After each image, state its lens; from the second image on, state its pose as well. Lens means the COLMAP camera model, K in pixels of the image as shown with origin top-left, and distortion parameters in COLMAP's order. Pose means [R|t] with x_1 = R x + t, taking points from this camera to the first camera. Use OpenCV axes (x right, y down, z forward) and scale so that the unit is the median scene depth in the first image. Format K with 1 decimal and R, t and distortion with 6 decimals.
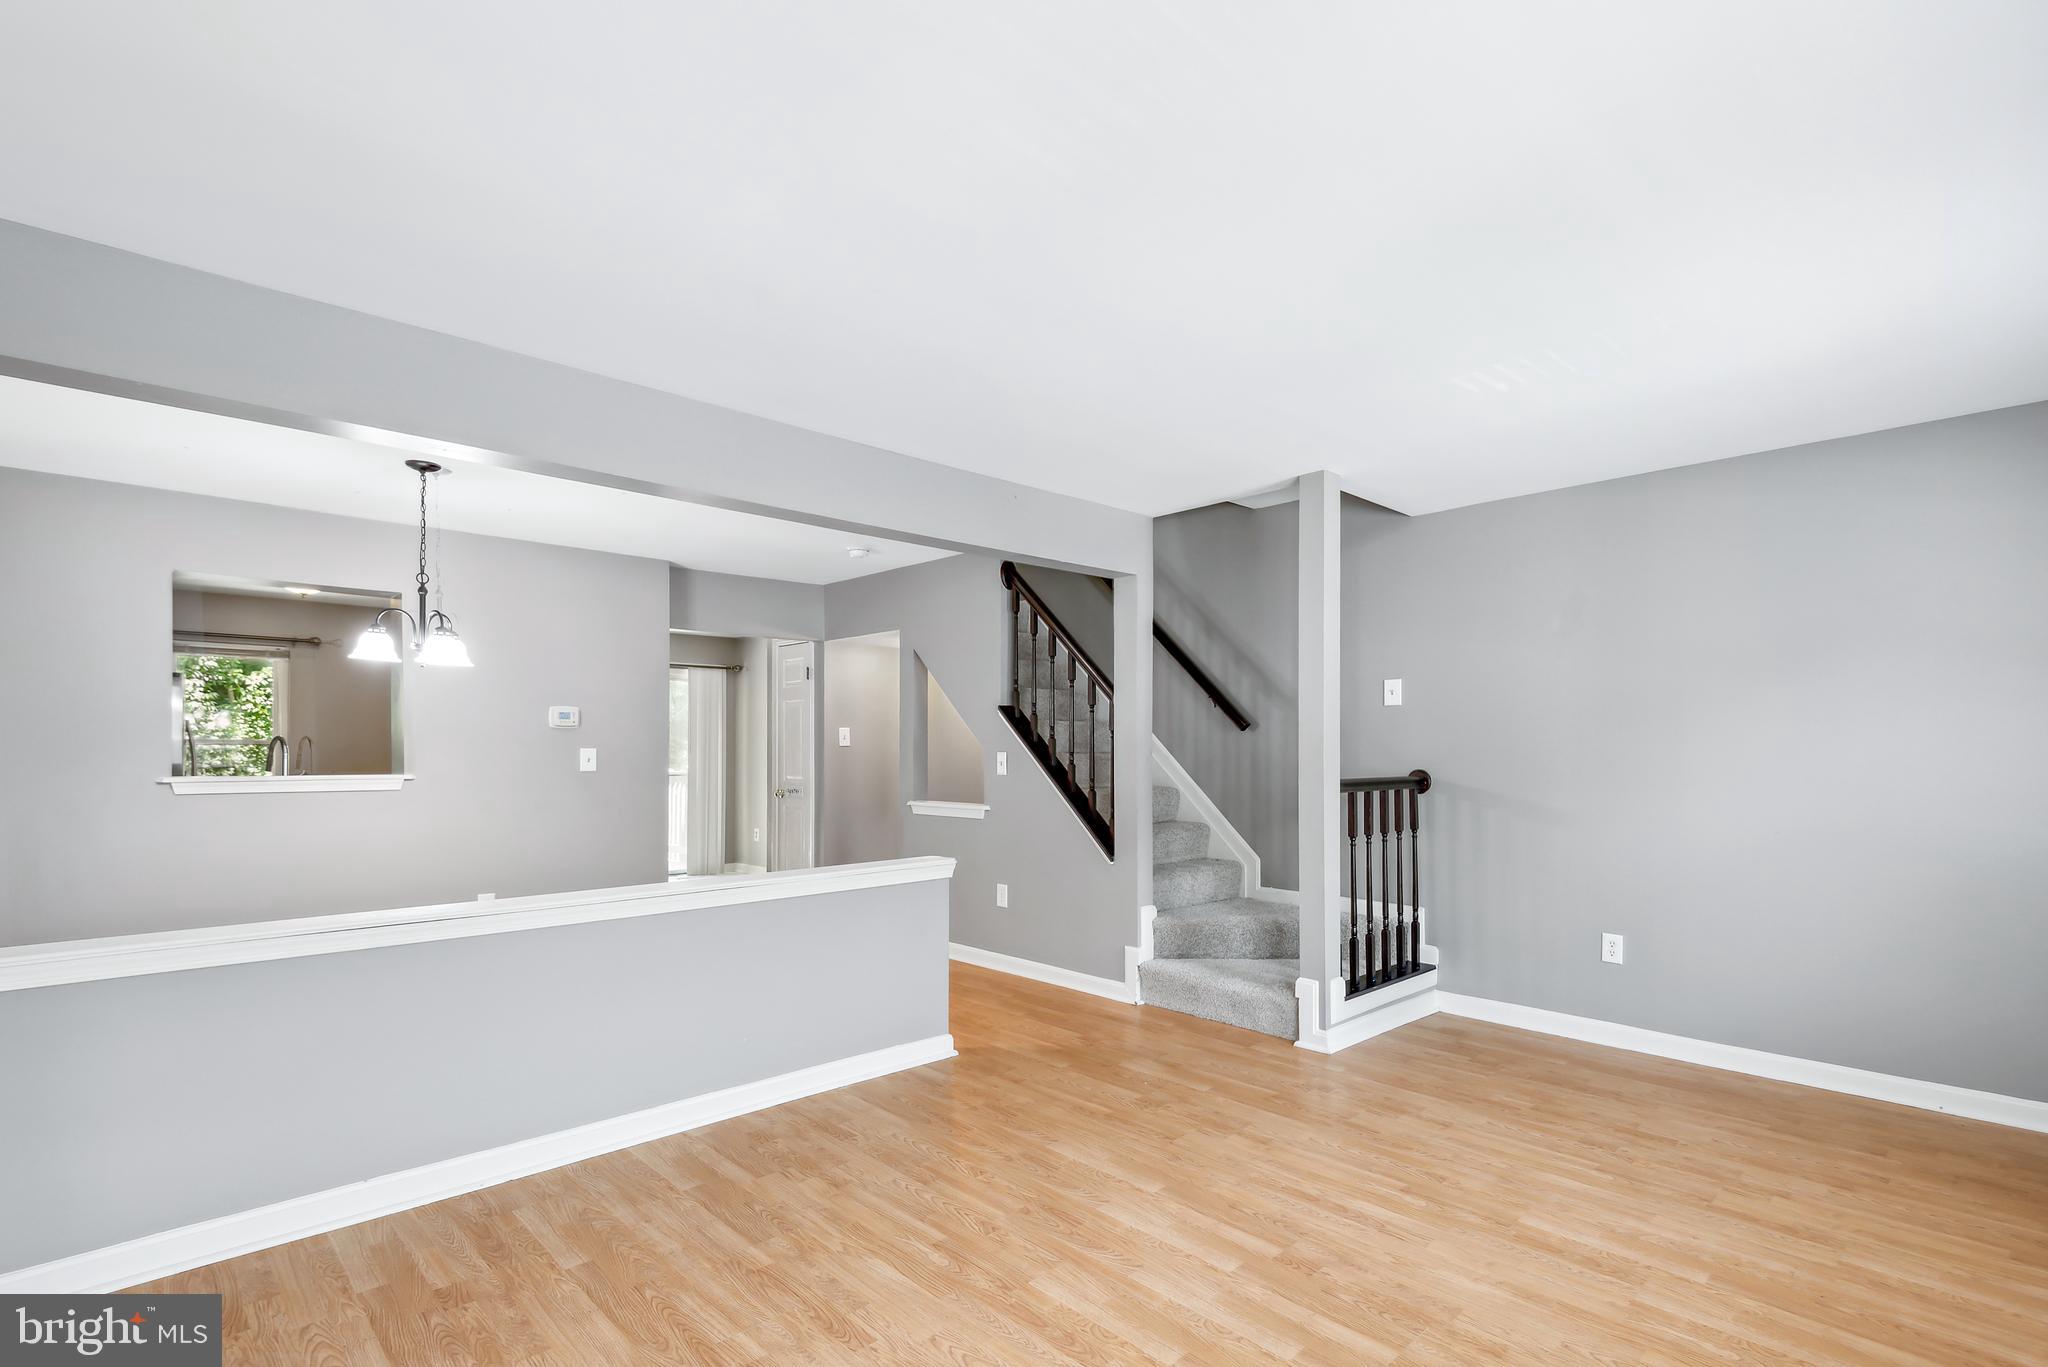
lens RADIAL K [[959.2, 0, 1027.8], [0, 959.2, 744.7], [0, 0, 1]] dist [0.022471, -0.000207]
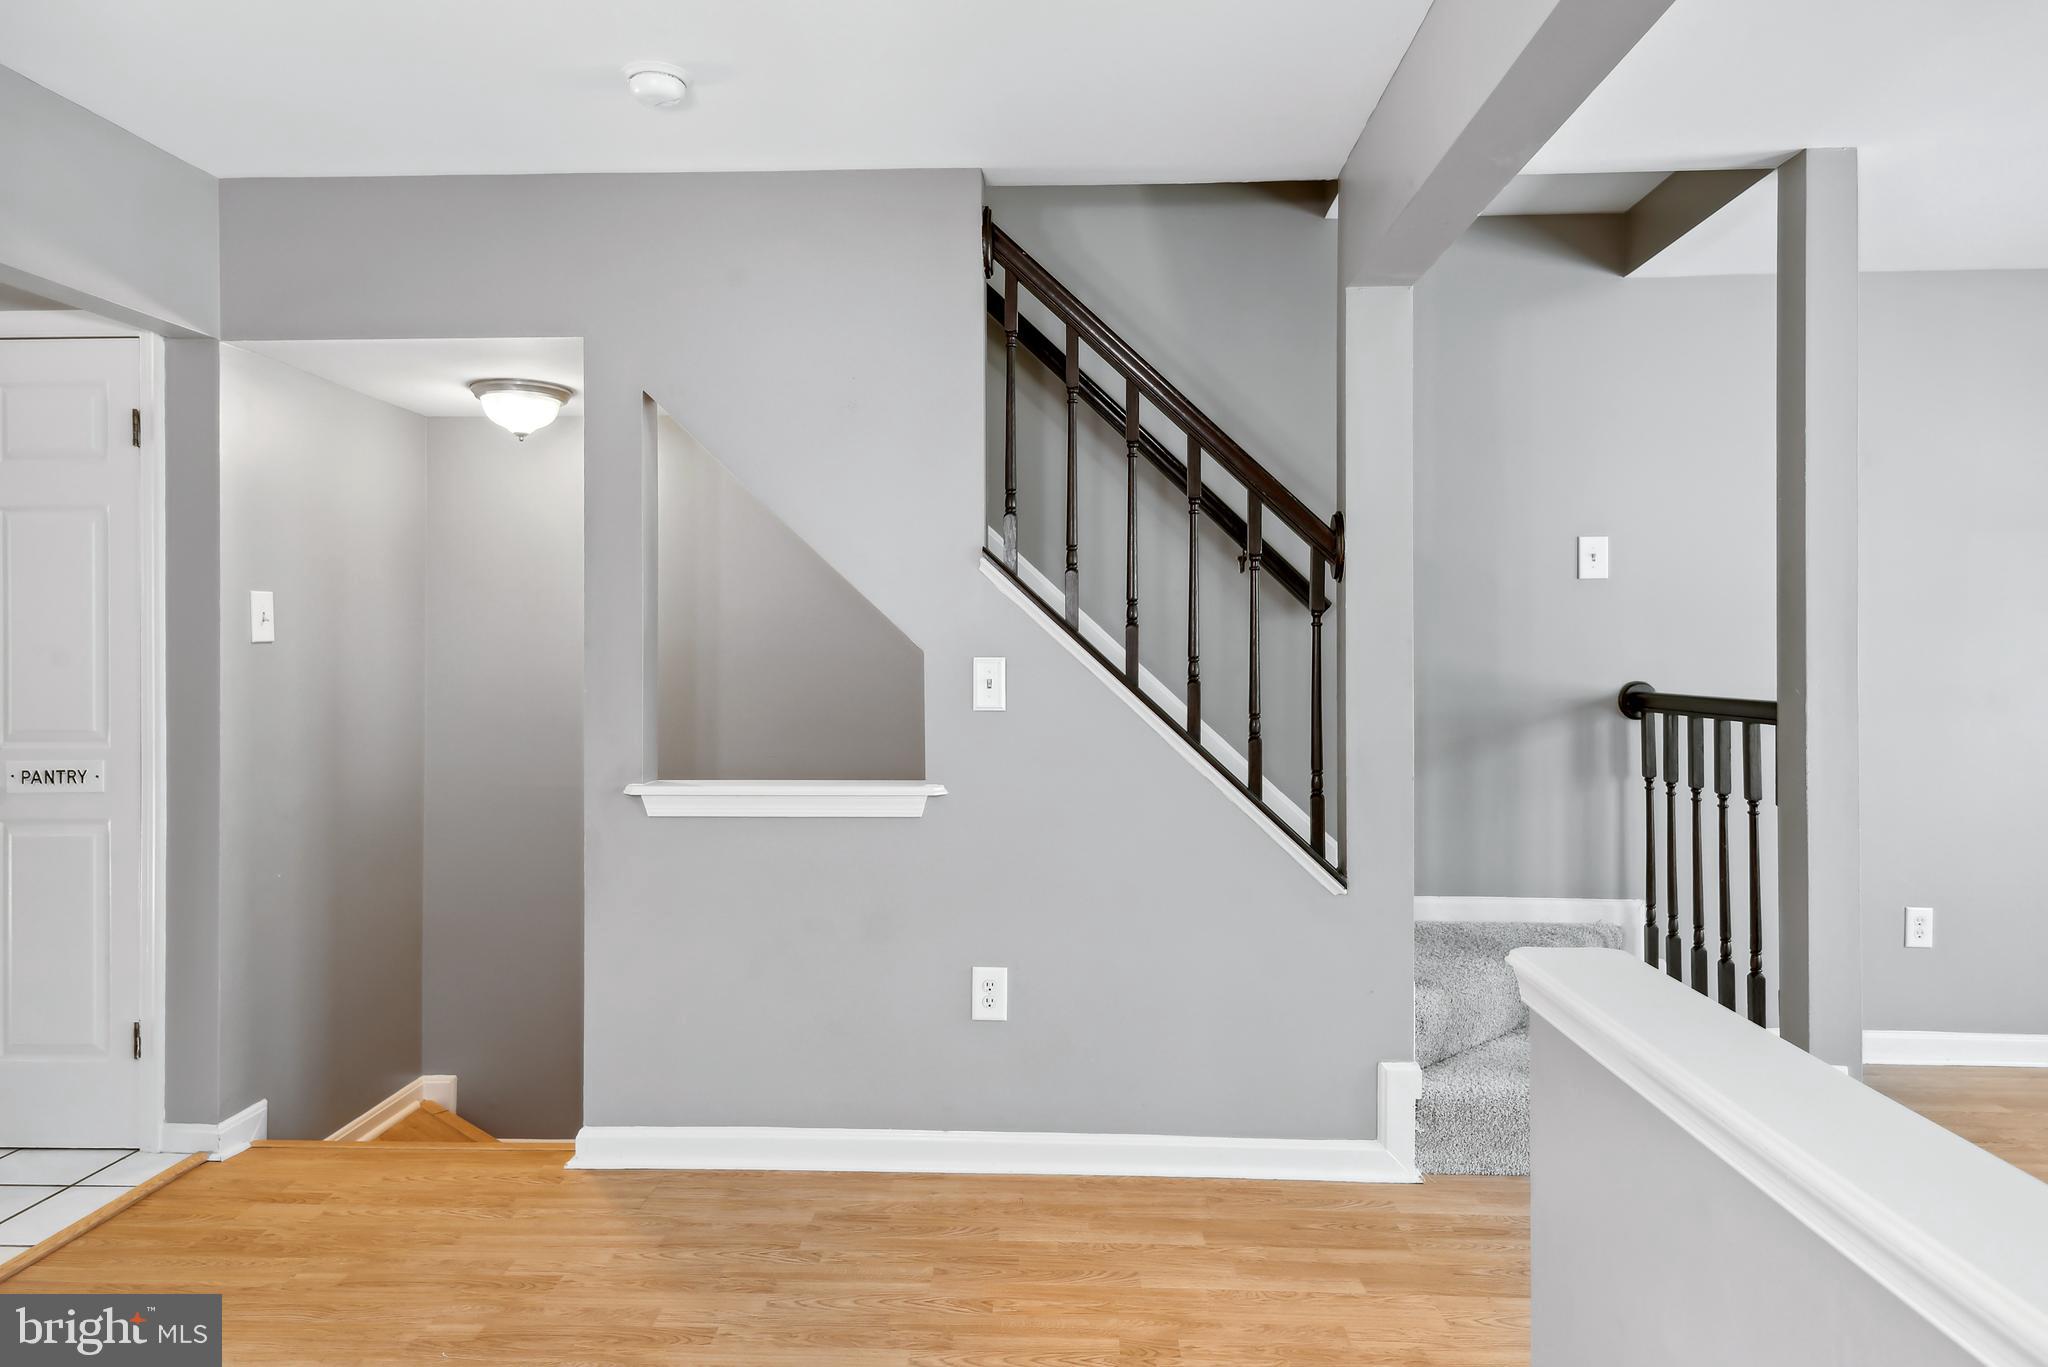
lens RADIAL K [[1276.3, 0, 1020.9], [0, 1276.3, 651.8], [0, 0, 1]] dist [0.031216, -0.002617]
pose [[0.727876, -0.003391, 0.685700, -0.406845], [-0.002352, 0.999970, 0.007442, 0.000963], [-0.685705, -0.007030, 0.727846, 0.577168]]
